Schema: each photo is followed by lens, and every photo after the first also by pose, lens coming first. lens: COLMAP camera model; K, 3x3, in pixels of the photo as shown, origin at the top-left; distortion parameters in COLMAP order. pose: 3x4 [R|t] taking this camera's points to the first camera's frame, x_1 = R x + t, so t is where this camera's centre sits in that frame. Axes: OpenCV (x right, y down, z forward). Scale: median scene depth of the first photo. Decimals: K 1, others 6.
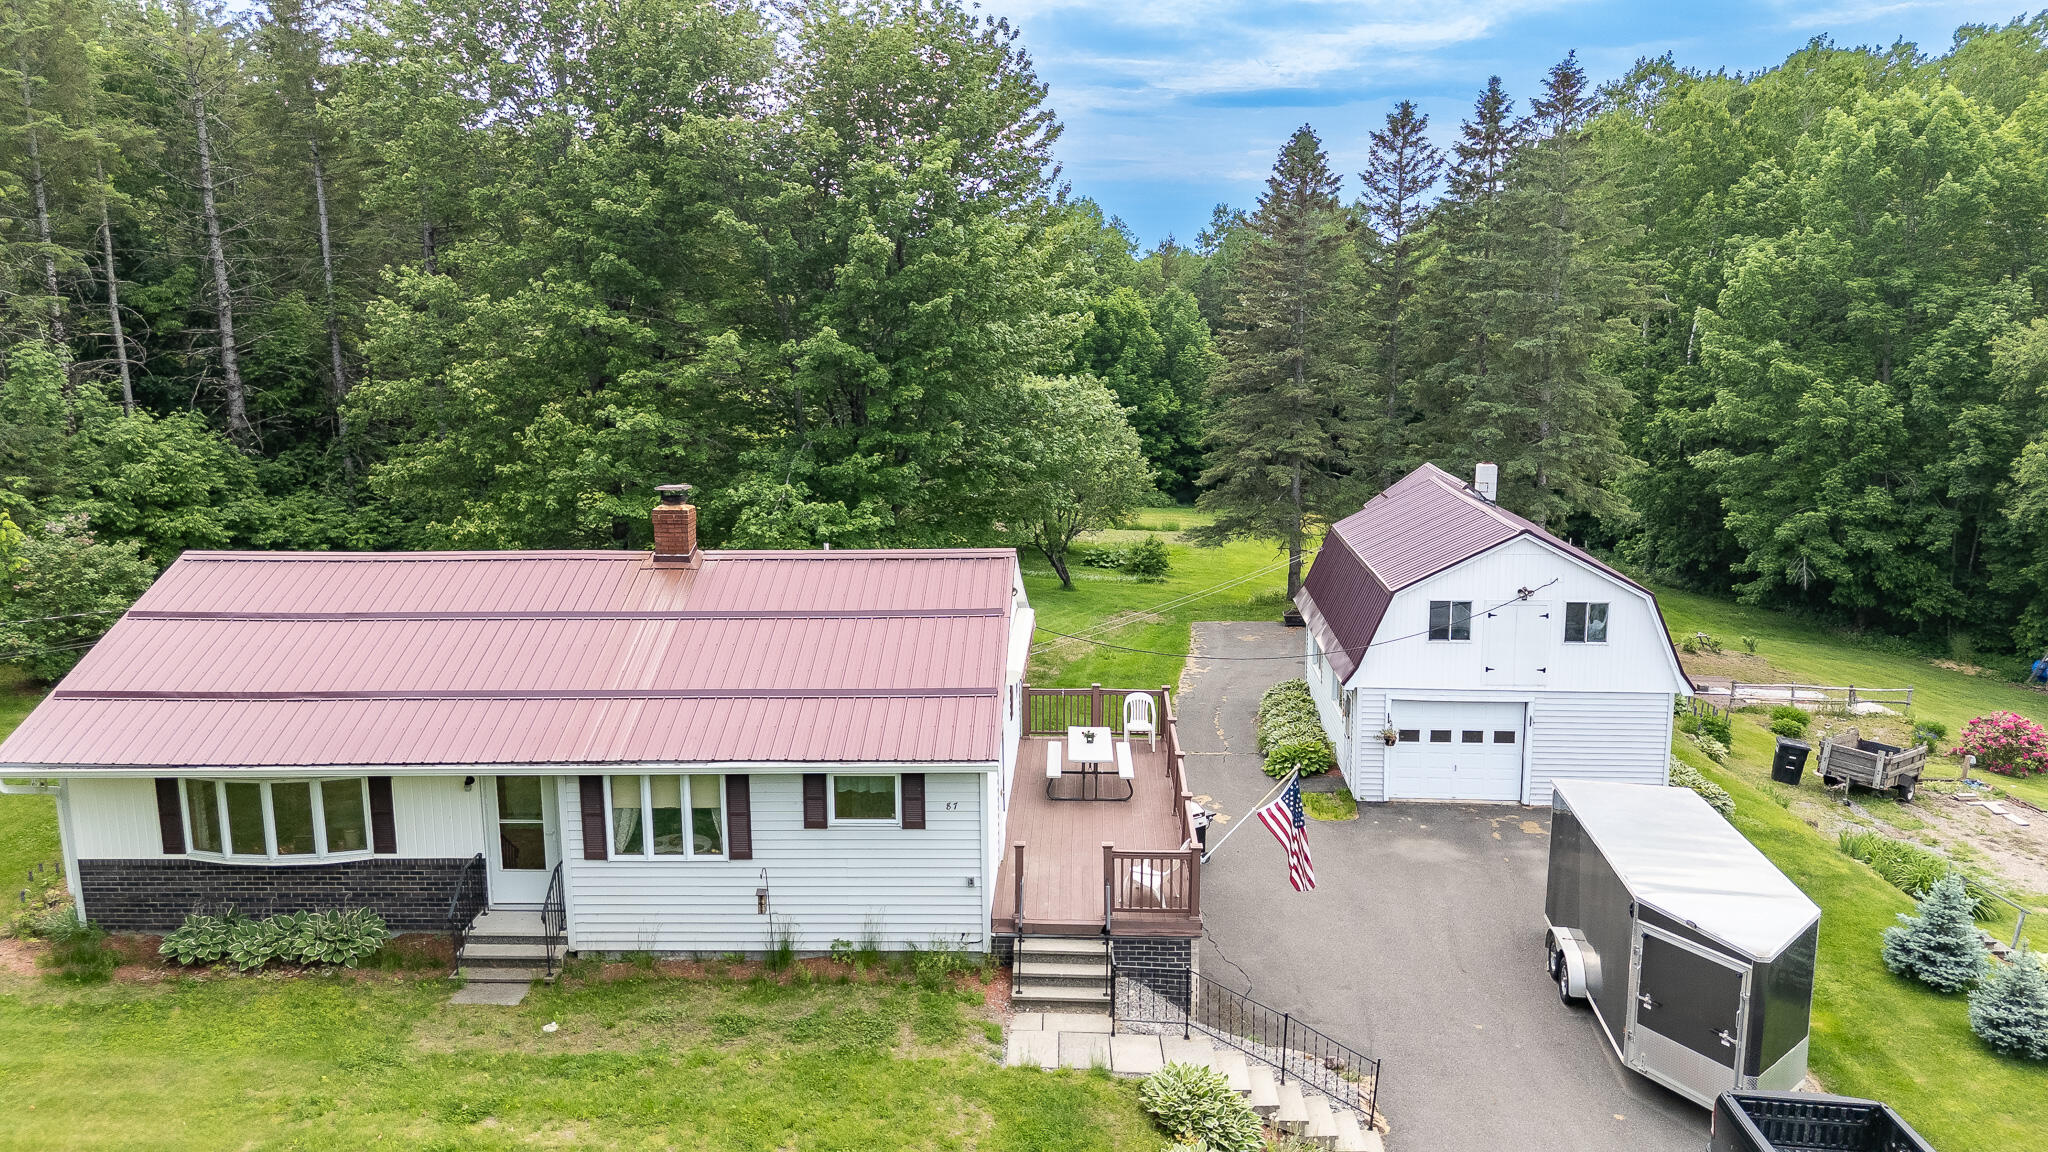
lens RADIAL K [[1508.3, 0, 1028.0], [0, 1508.3, 573.5], [0, 0, 1]] dist [0.073436, -0.071435]
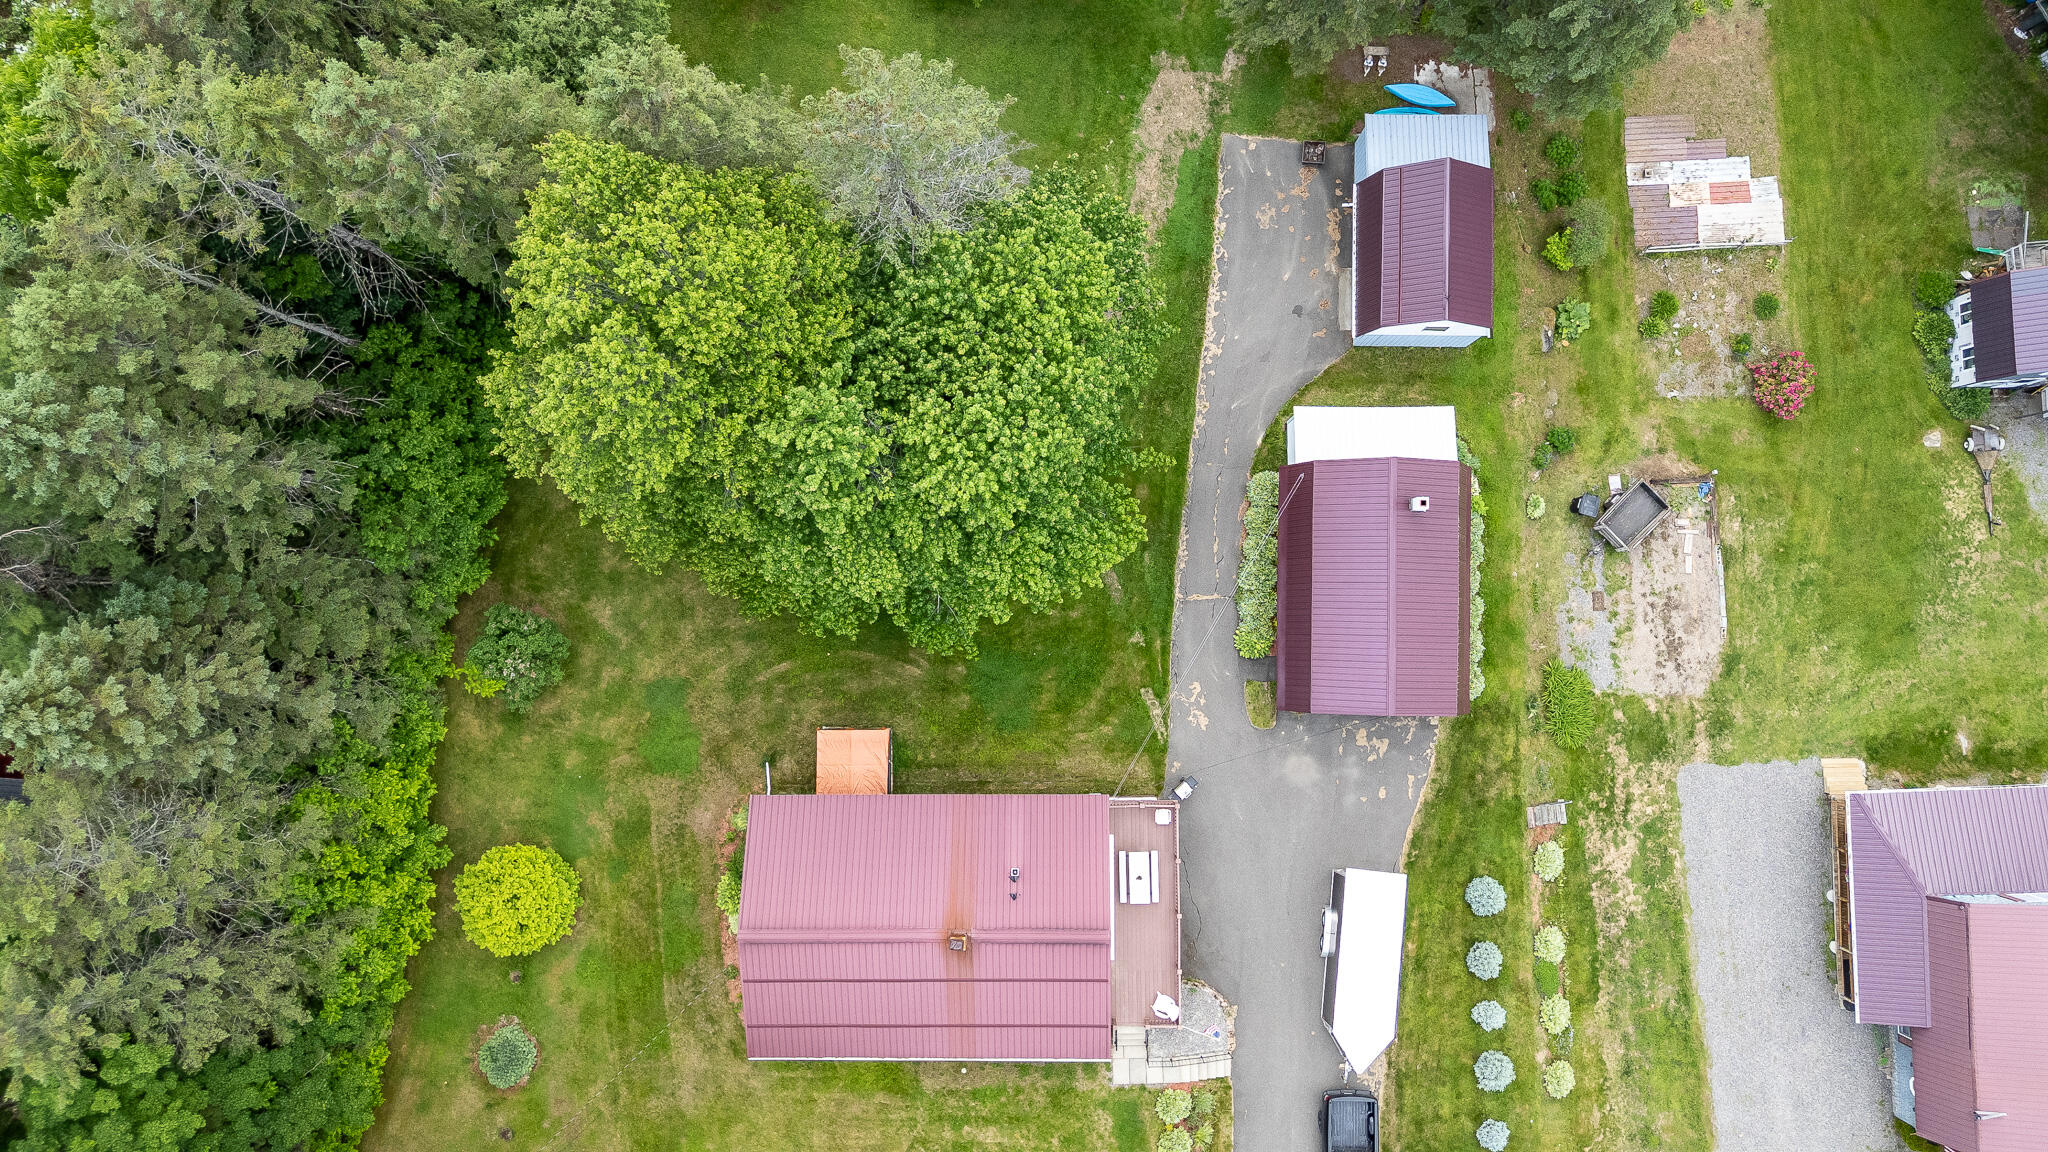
lens RADIAL K [[1508.3, 0, 1028.0], [0, 1508.3, 573.5], [0, 0, 1]] dist [0.073436, -0.071435]
pose [[0.998779, -0.045909, -0.018267, -0.072961], [0.027860, 0.217957, 0.975561, -2.582362], [-0.040805, -0.974878, 0.218970, 1.158322]]
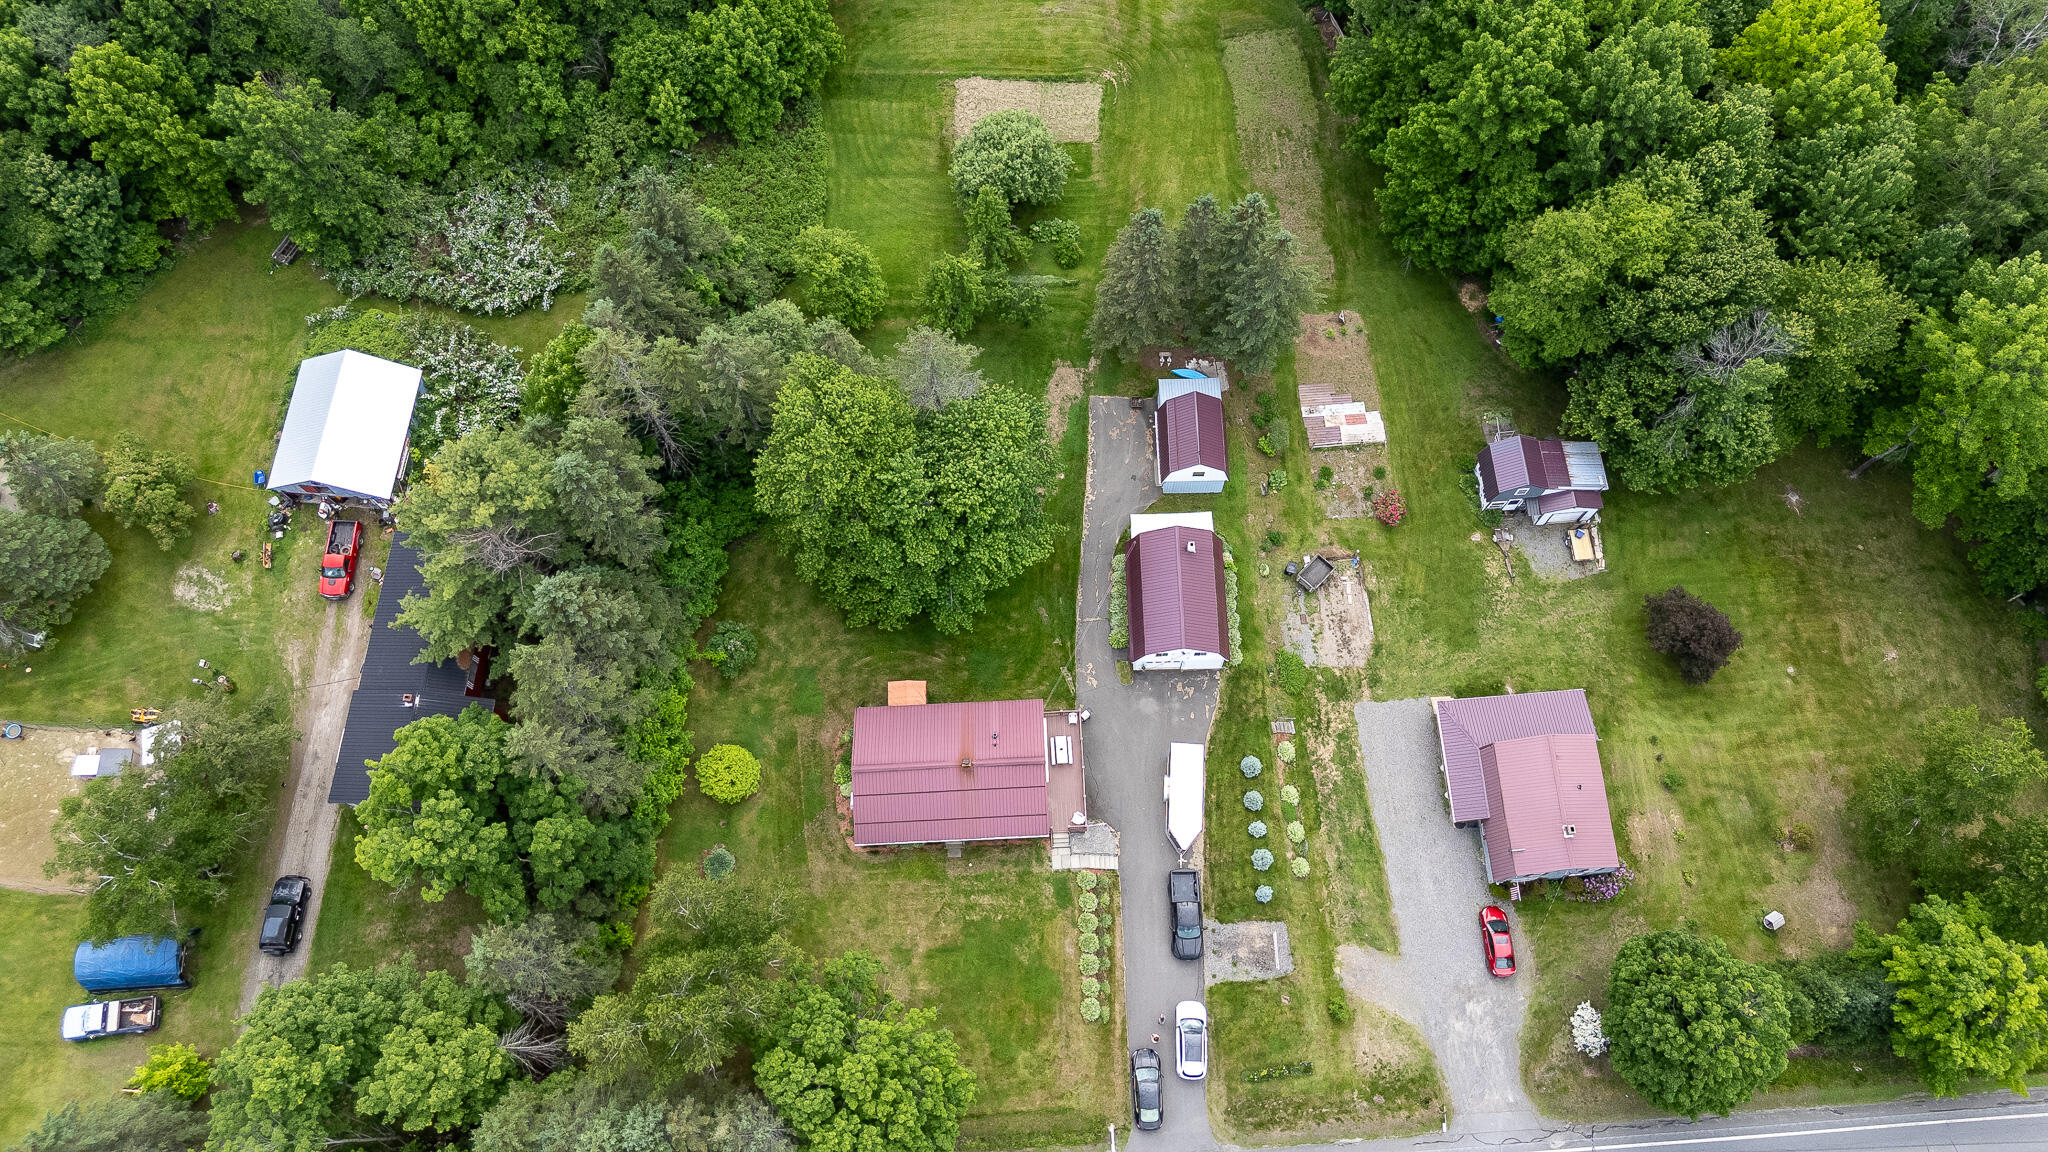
lens RADIAL K [[1516.0, 0, 1028.7], [0, 1516.0, 575.2], [0, 0, 1]] dist [0.099120, -0.155359]
pose [[0.996476, -0.081540, 0.019656, -0.109673], [0.023539, 0.496796, 0.867548, -4.496455], [-0.080505, -0.864028, 0.496965, -0.771267]]
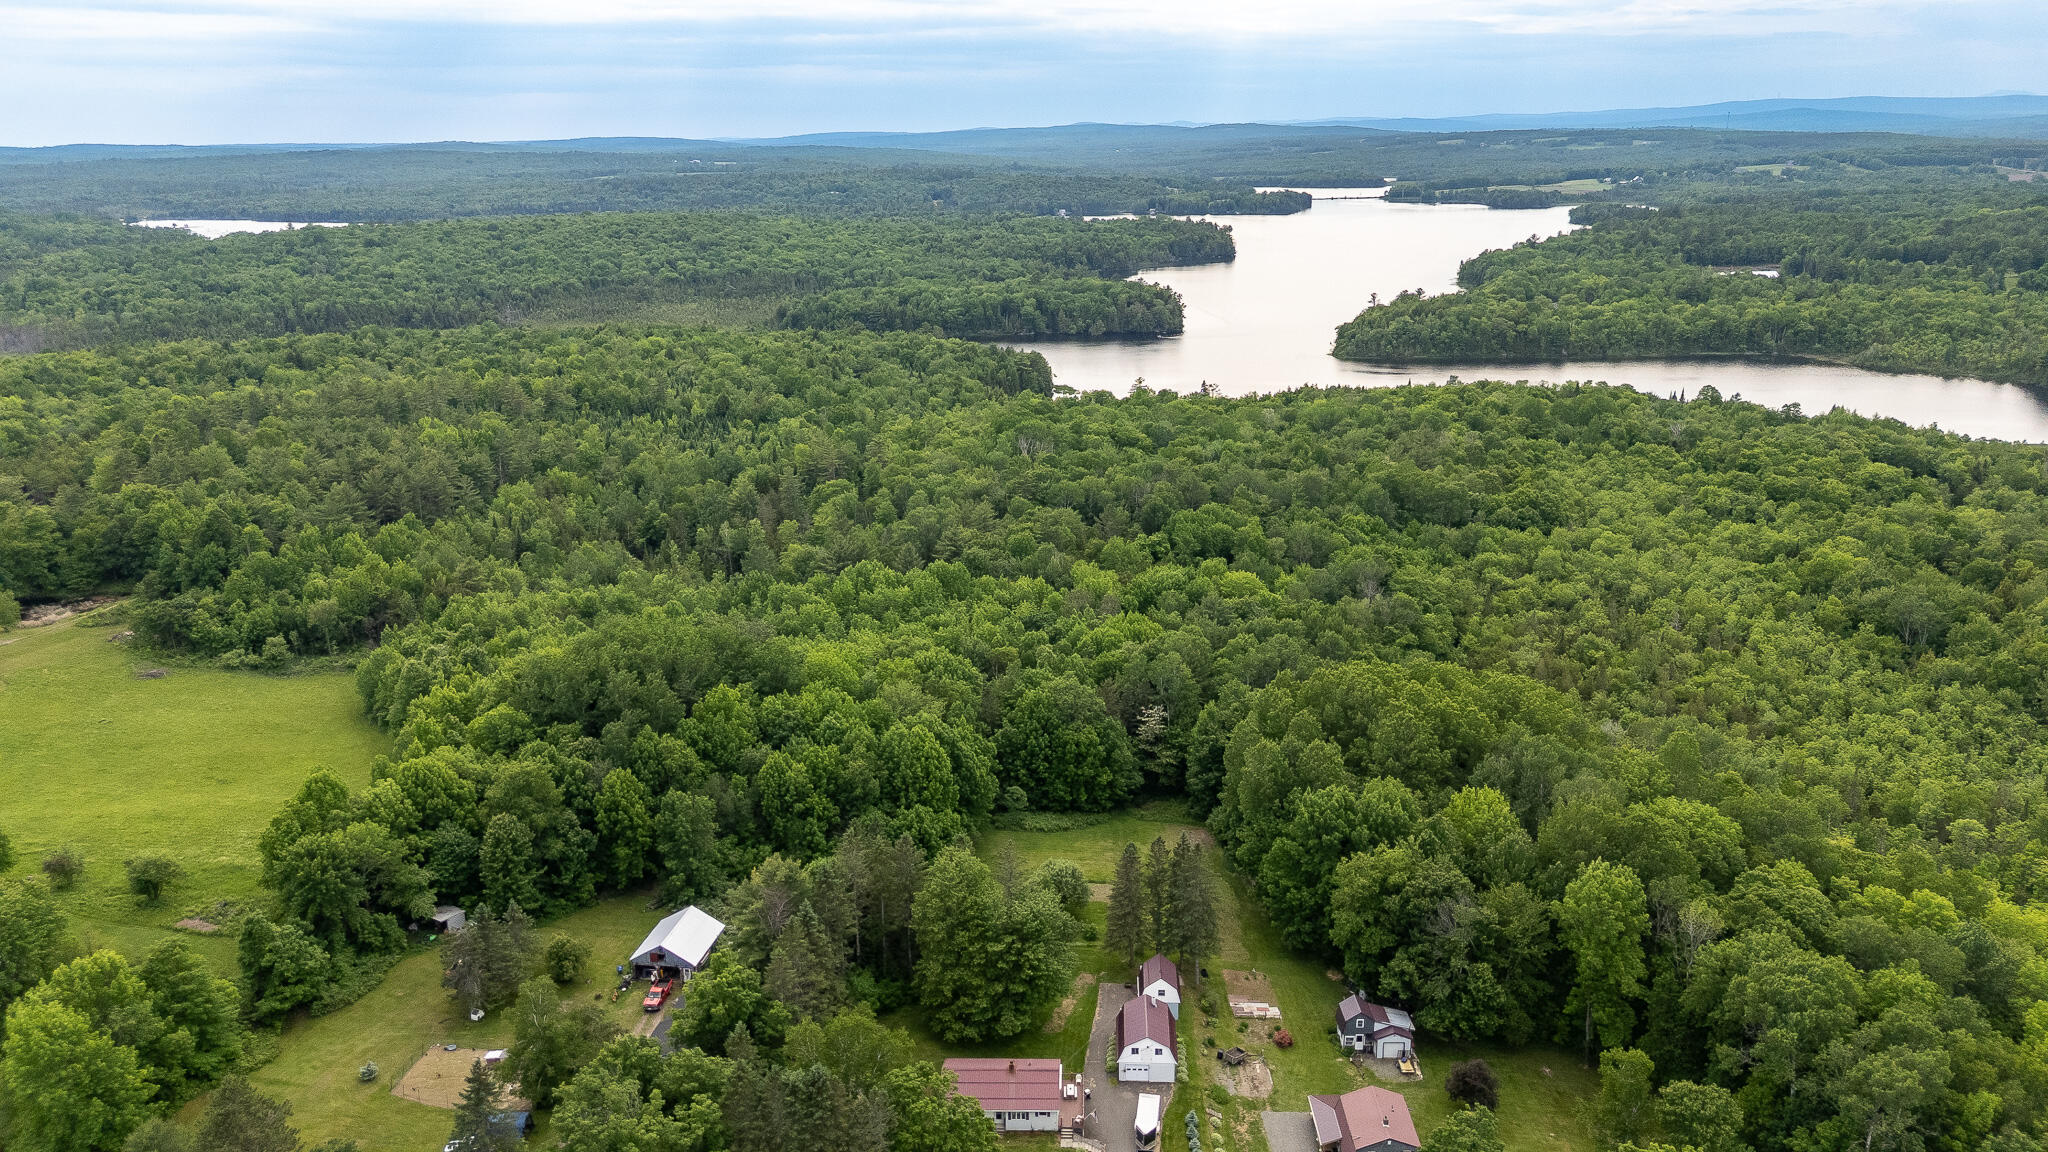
lens RADIAL K [[1508.3, 0, 1028.0], [0, 1508.3, 573.5], [0, 0, 1]] dist [0.073436, -0.071435]
pose [[0.999955, -0.004759, 0.008162, -0.228767], [0.003962, 0.995476, 0.094927, -3.341618], [-0.008577, -0.094891, 0.995451, -6.528878]]
